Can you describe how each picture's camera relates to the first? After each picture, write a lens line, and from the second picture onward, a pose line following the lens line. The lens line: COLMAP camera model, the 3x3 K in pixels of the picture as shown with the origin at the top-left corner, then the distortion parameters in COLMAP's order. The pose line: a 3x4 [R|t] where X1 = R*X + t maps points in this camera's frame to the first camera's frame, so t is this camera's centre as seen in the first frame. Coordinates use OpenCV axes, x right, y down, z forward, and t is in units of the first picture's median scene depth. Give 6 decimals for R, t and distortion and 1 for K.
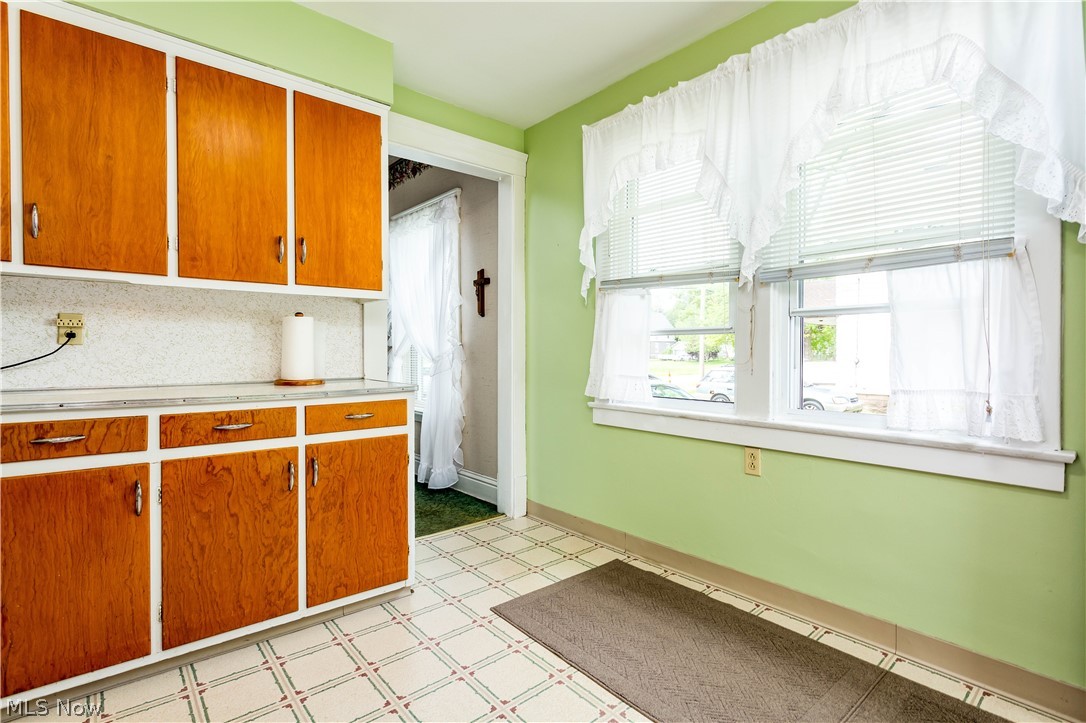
lens RADIAL K [[527.1, 0, 543.8], [0, 527.1, 353.2], [0, 0, 1]] dist [0.008485, -0.000750]
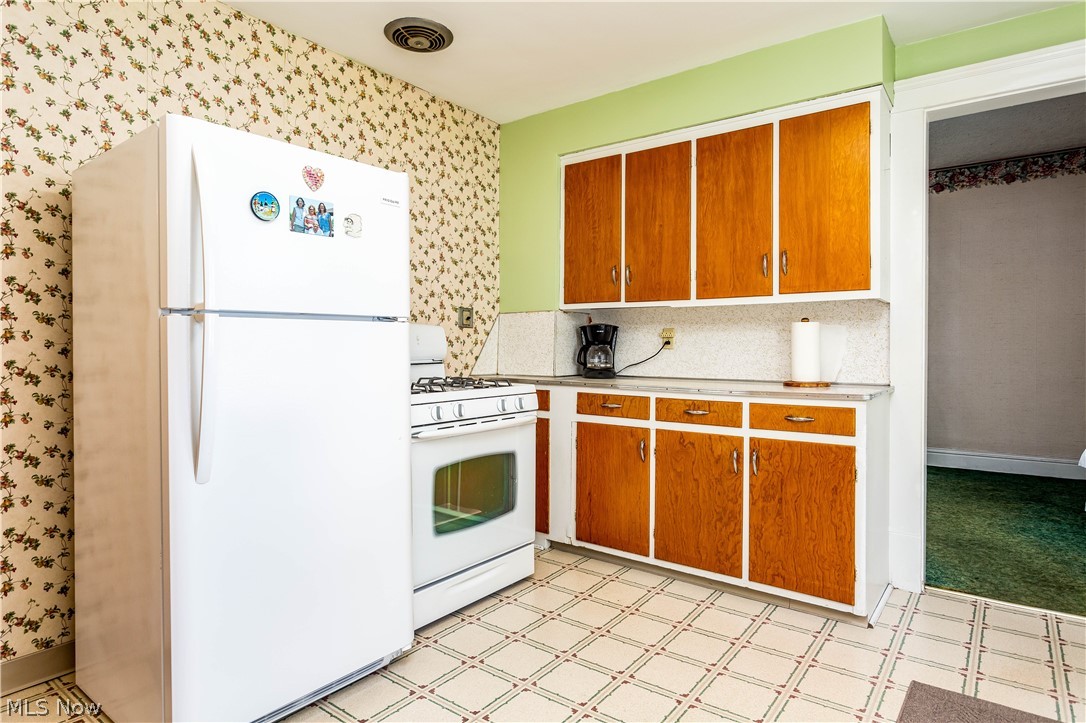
lens RADIAL K [[610.9, 0, 570.7], [0, 610.9, 334.5], [0, 0, 1]] dist [0.002670, 0.001722]
pose [[0.252278, -0.020046, -0.967447, 0.722545], [-0.006604, 0.999726, -0.022437, -0.015604], [0.967632, 0.012050, 0.252077, 0.282169]]
